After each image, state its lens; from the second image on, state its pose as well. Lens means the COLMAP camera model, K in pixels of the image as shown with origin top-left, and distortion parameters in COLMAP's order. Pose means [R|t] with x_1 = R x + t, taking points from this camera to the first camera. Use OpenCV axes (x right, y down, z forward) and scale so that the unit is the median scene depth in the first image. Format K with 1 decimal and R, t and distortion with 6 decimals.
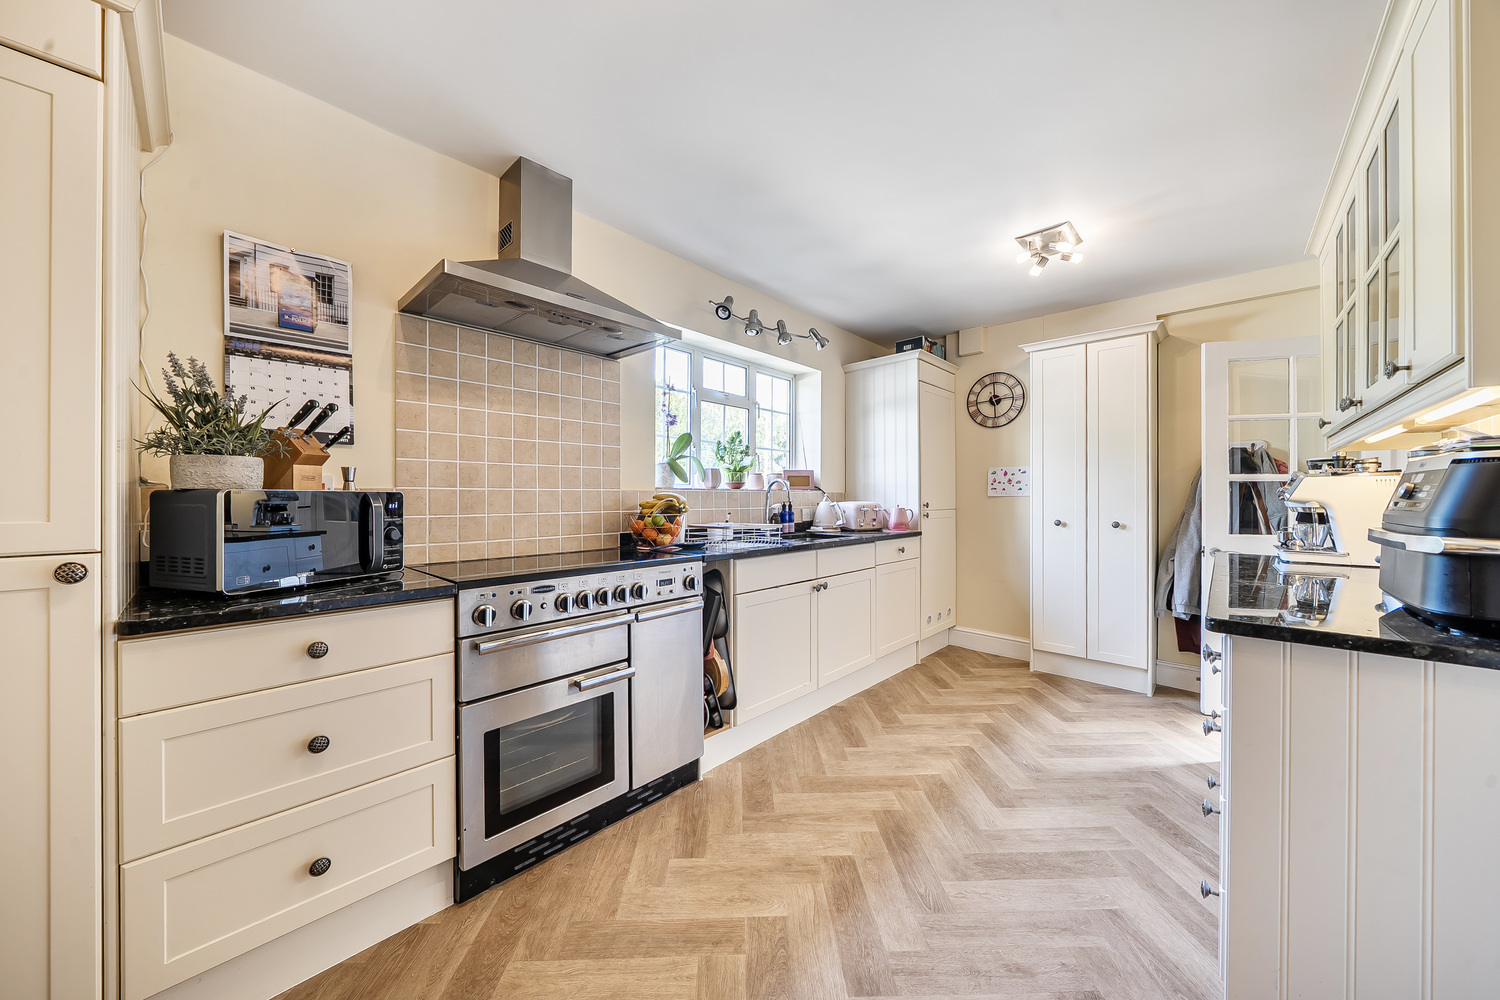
lens RADIAL K [[512.2, 0, 748.6], [0, 512.2, 497.7], [0, 0, 1]] dist [-0.002028, -0.000262]
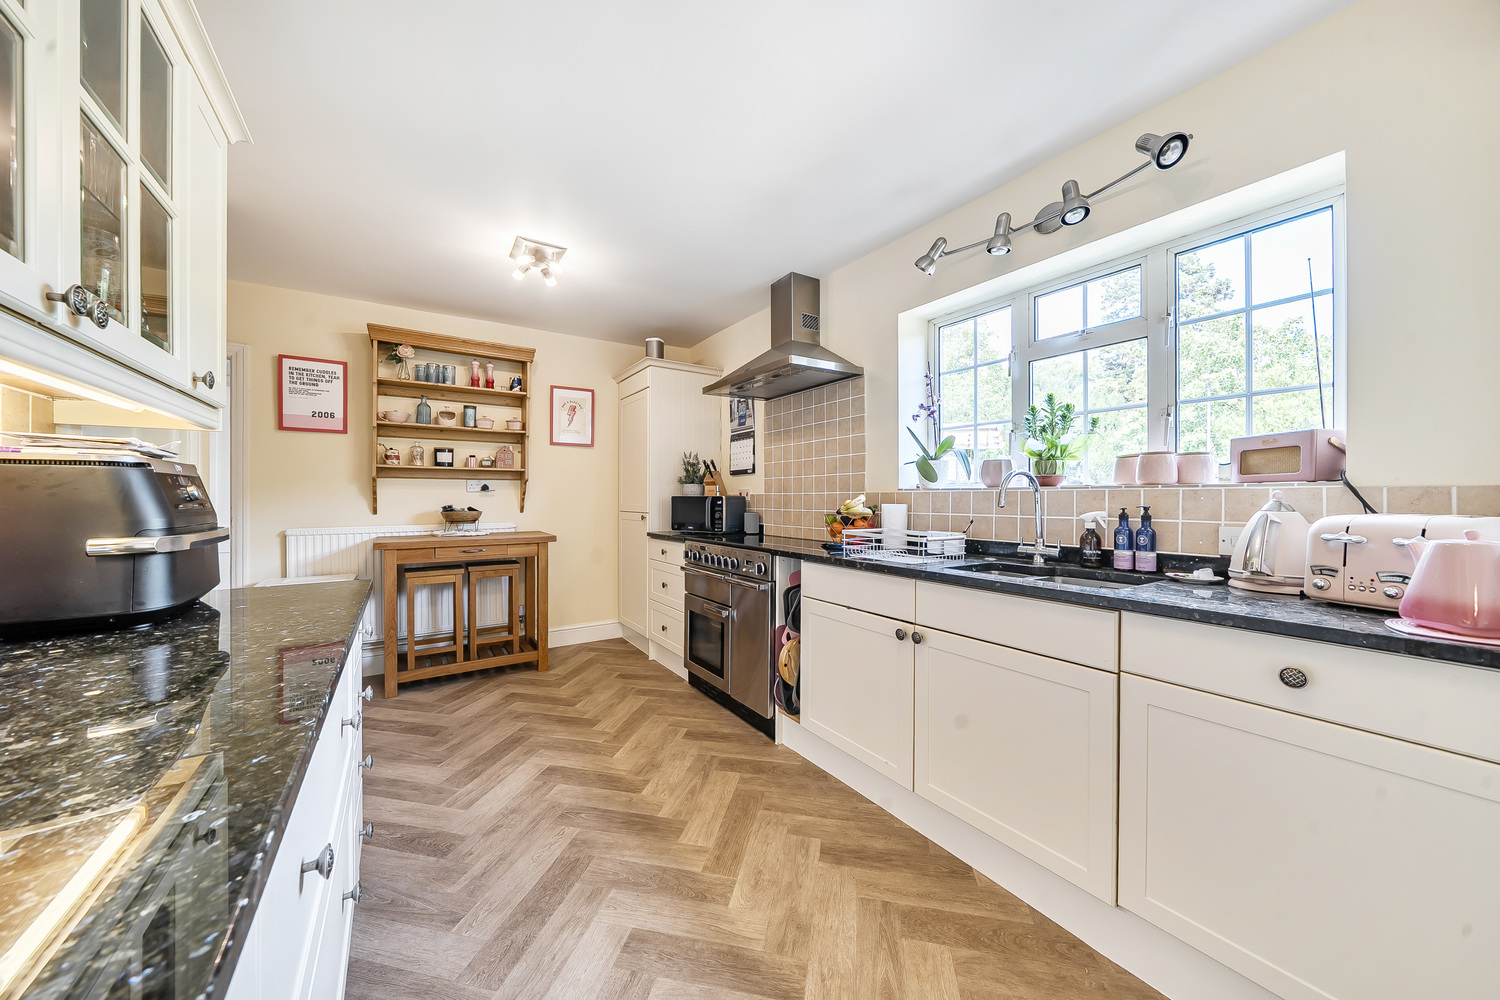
lens RADIAL K [[512.2, 0, 748.4], [0, 512.2, 498.7], [0, 0, 1]] dist [-0.002028, -0.000262]
pose [[-0.226071, 0.001748, -0.974109, 1.063208], [-0.001483, 0.999997, 0.002138, -0.003850], [0.974110, 0.001928, -0.226068, 1.219514]]
